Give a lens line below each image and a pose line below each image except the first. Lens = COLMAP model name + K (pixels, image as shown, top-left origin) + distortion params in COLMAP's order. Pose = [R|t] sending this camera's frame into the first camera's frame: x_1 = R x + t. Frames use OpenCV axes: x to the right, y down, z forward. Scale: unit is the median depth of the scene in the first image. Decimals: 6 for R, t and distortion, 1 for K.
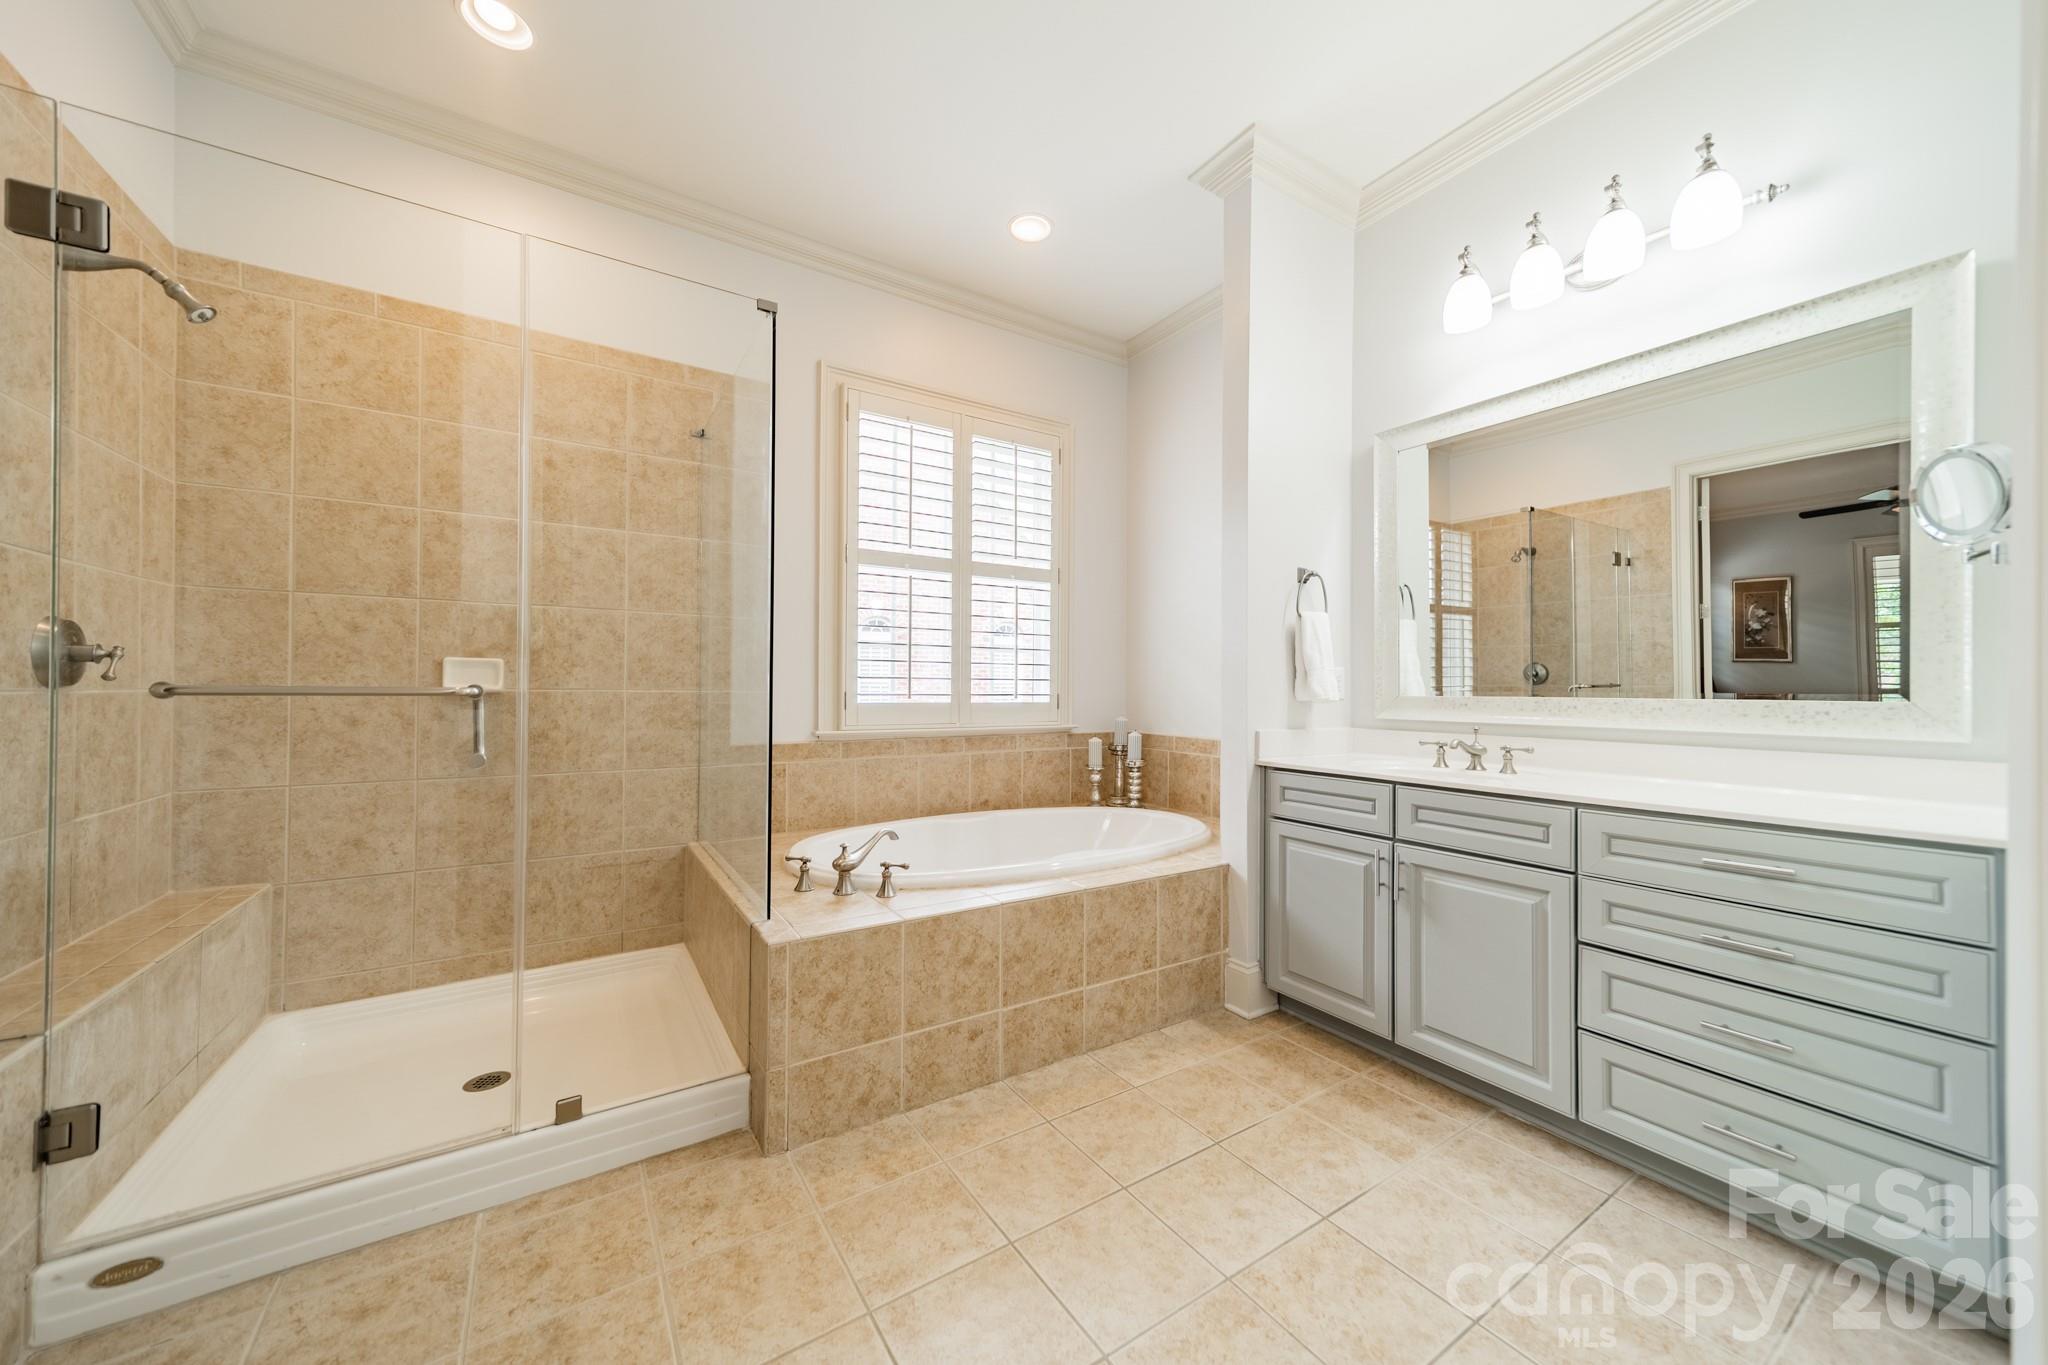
lens RADIAL K [[725.0, 0, 1024.0], [0, 725.0, 682.5], [0, 0, 1]] dist [0.009011, 0.000038]
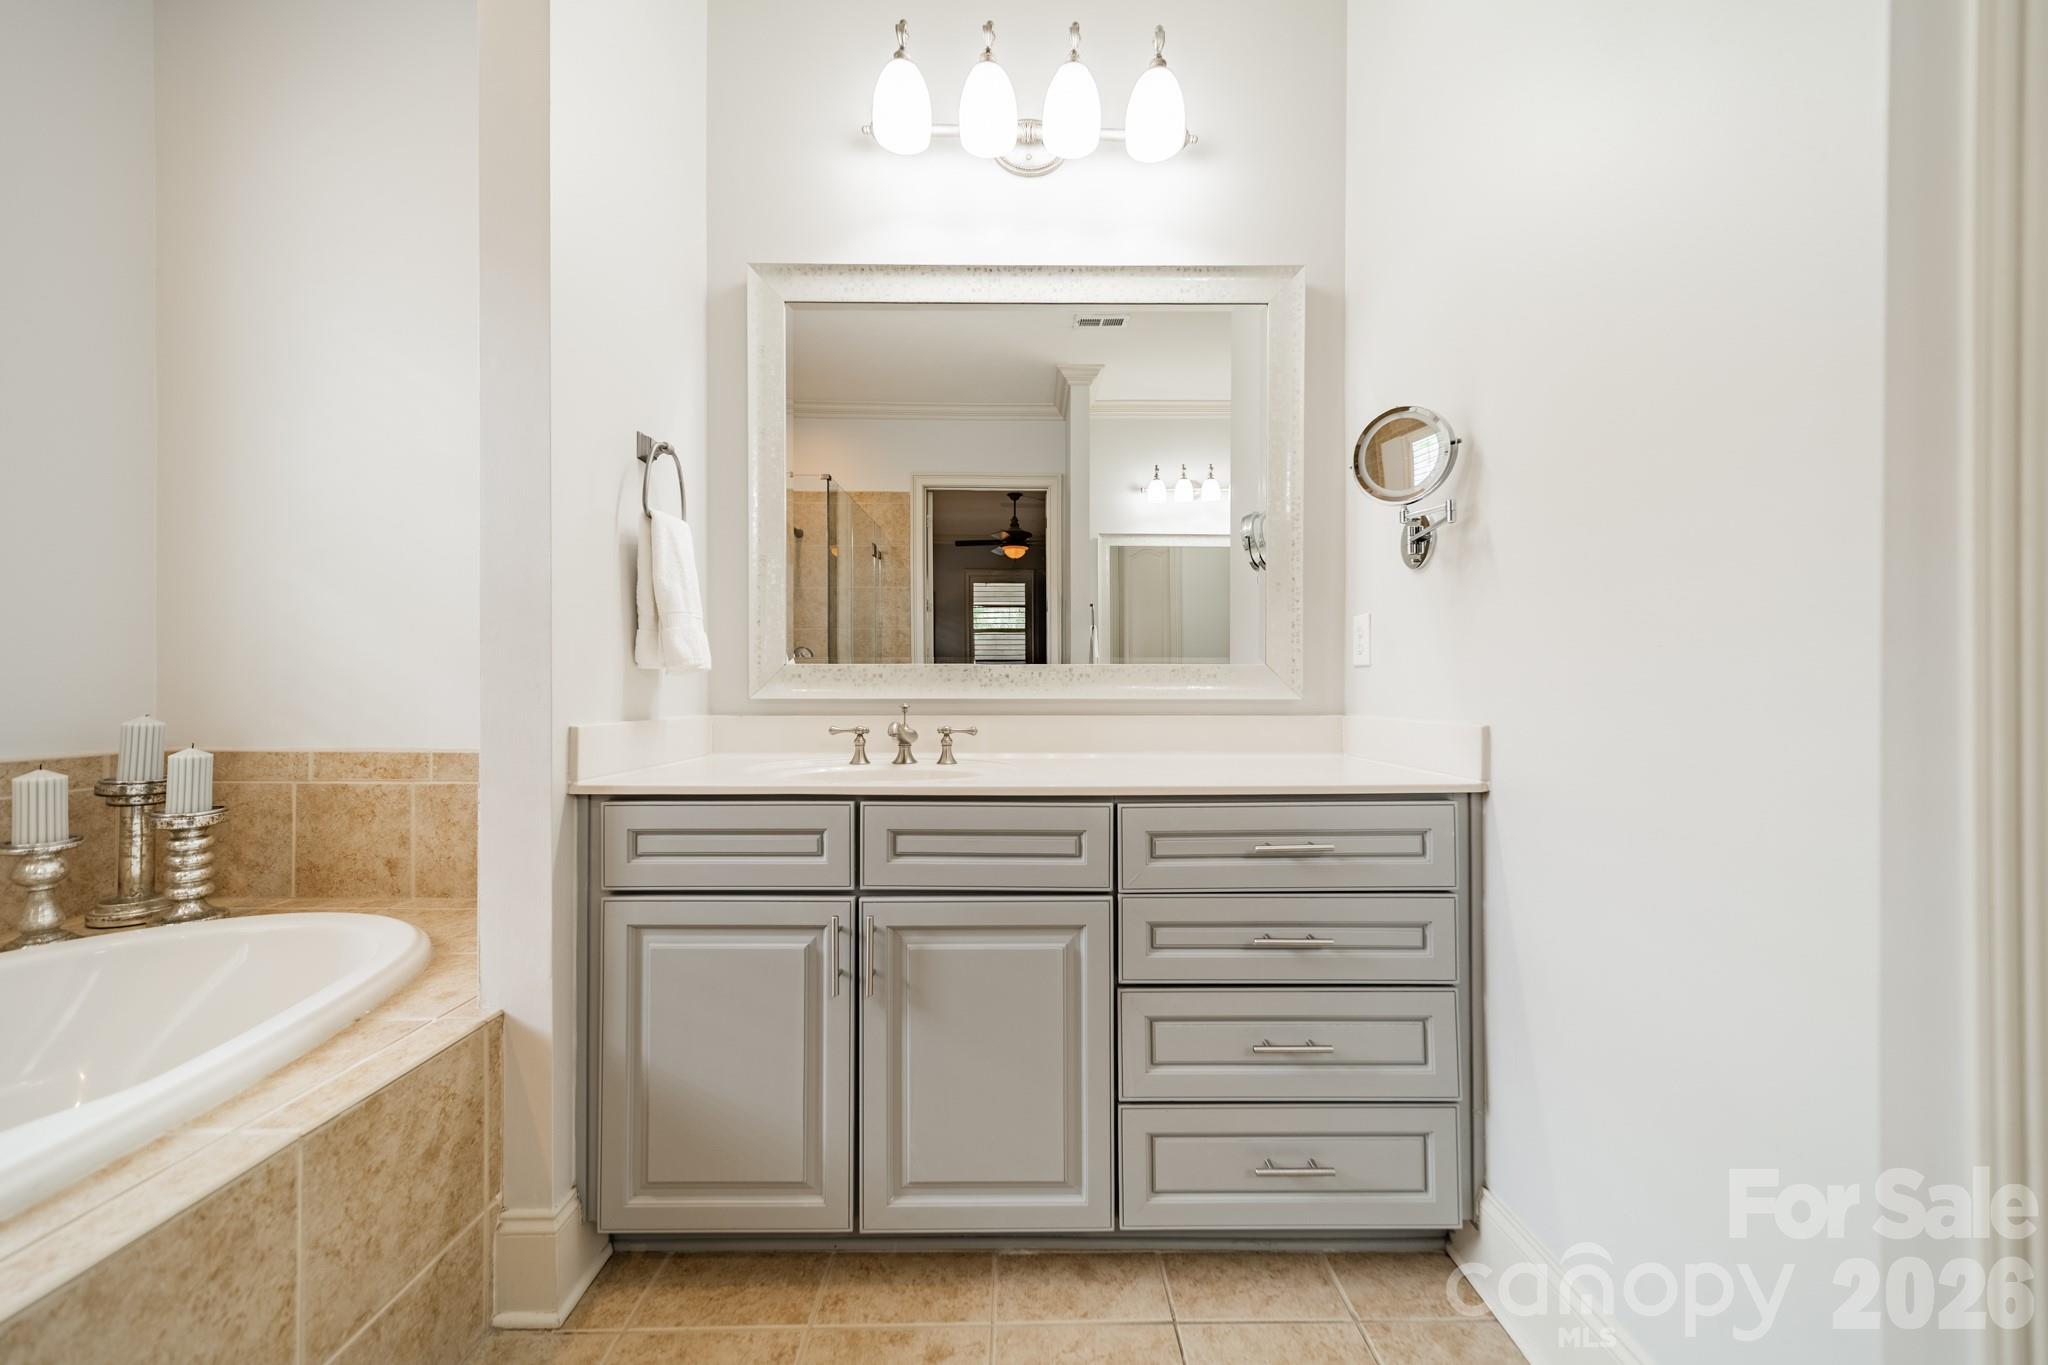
lens RADIAL K [[730.9, 0, 1030.2], [0, 730.9, 686.2], [0, 0, 1]] dist [0.008938, -0.000104]
pose [[0.532457, -0.006108, 0.846435, 0.066520], [-0.004772, 0.999936, 0.010218, 0.034285], [-0.846443, -0.009479, 0.532394, 0.494639]]
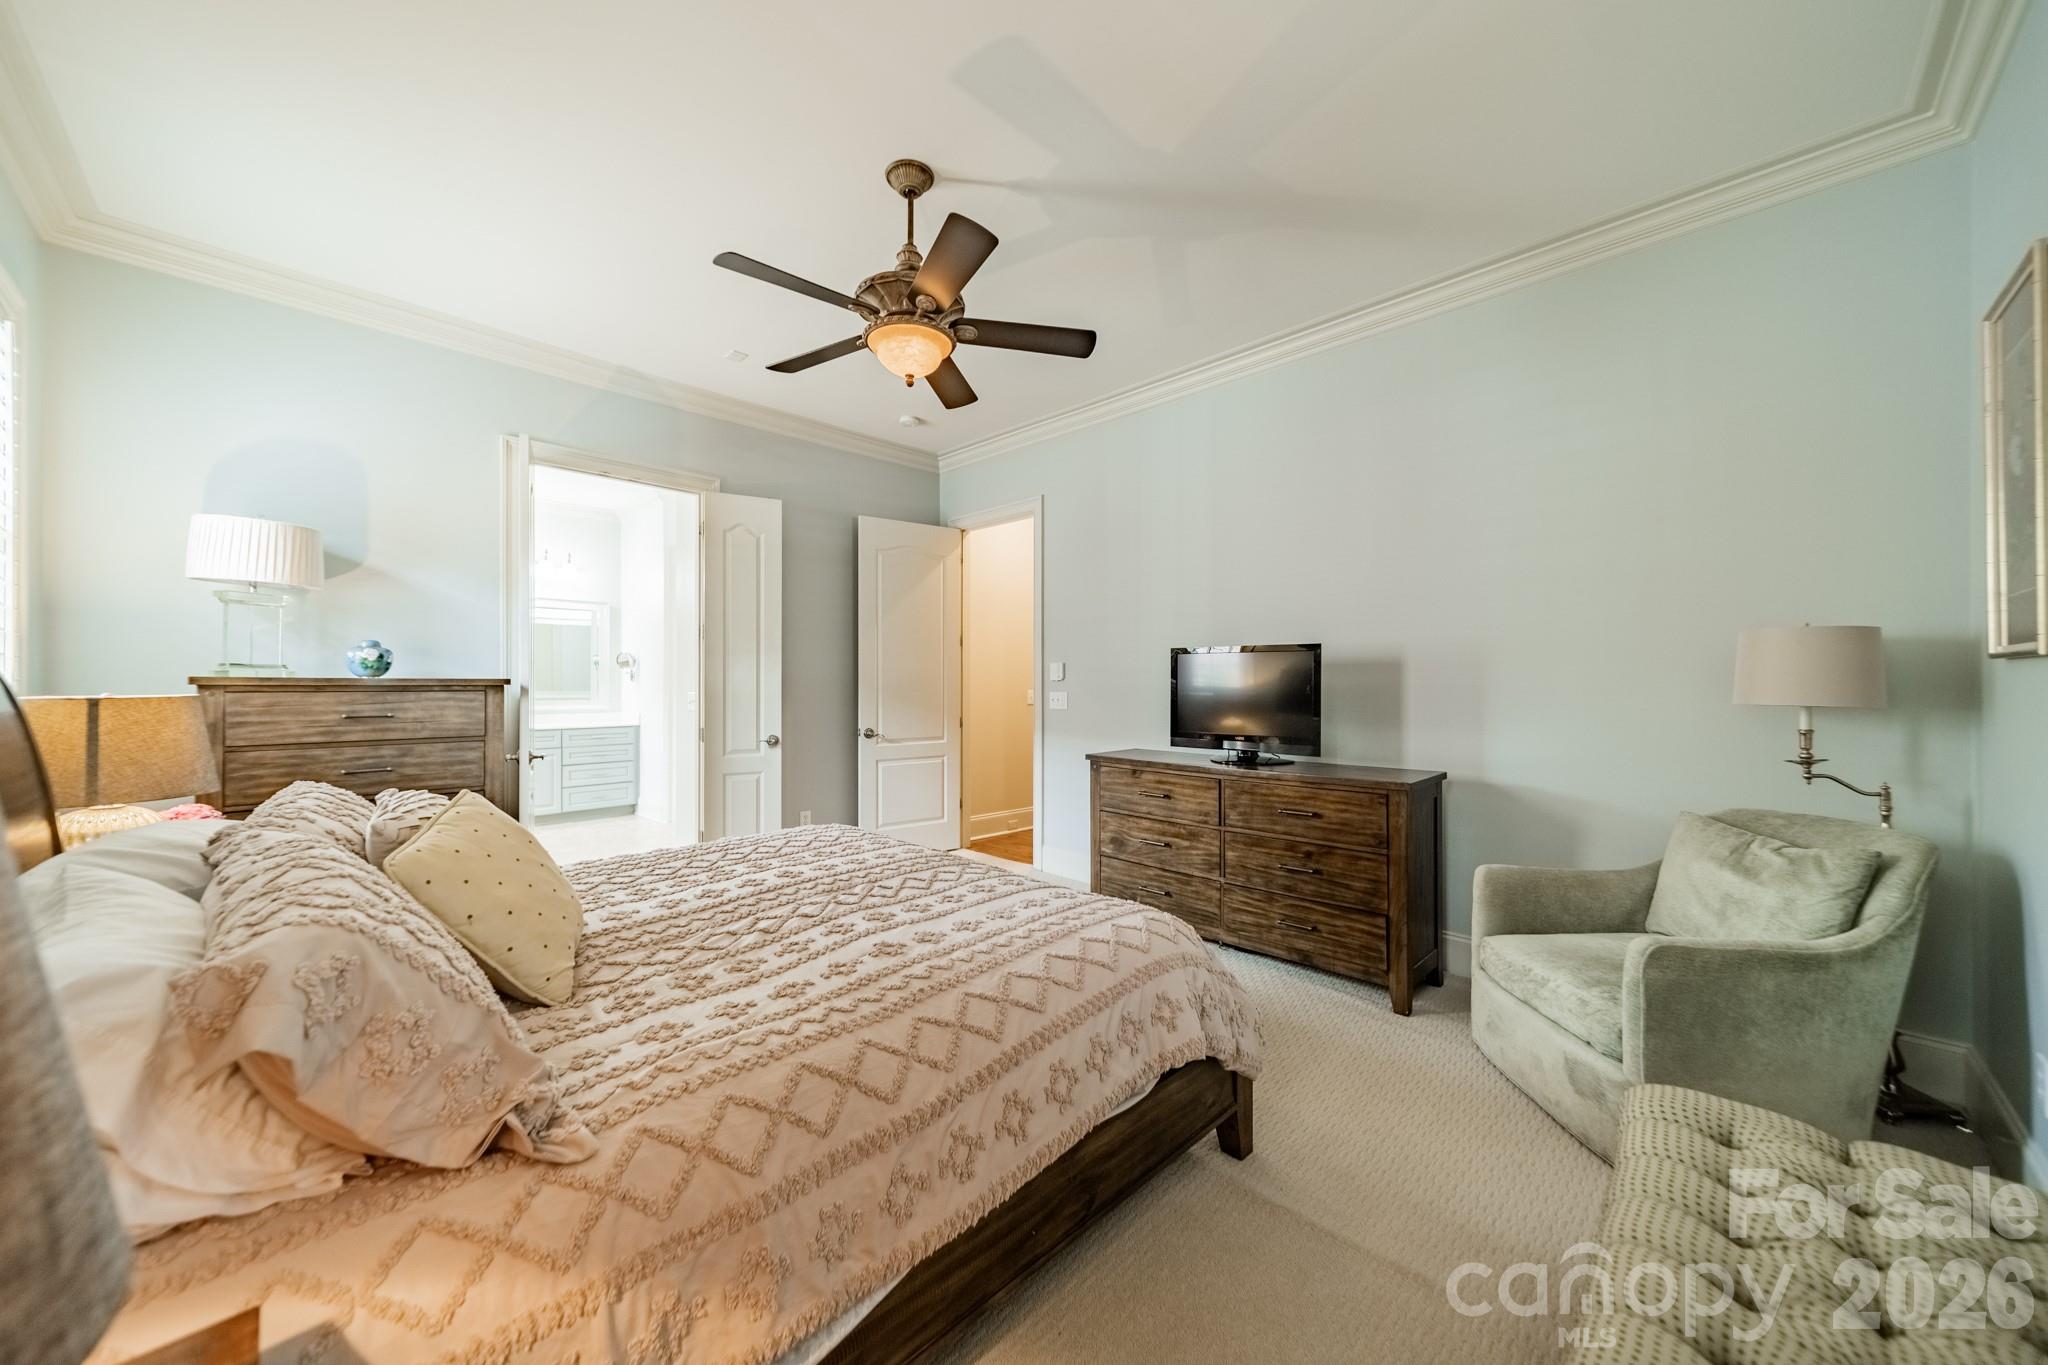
lens RADIAL K [[733.0, 0, 1027.1], [0, 733.0, 681.4], [0, 0, 1]] dist [0.008271, 0.000160]
pose [[-0.222867, 0.005514, 0.974833, -2.558447], [-0.008282, 0.999937, -0.007549, -0.054069], [-0.974814, -0.009756, -0.222807, -0.365115]]
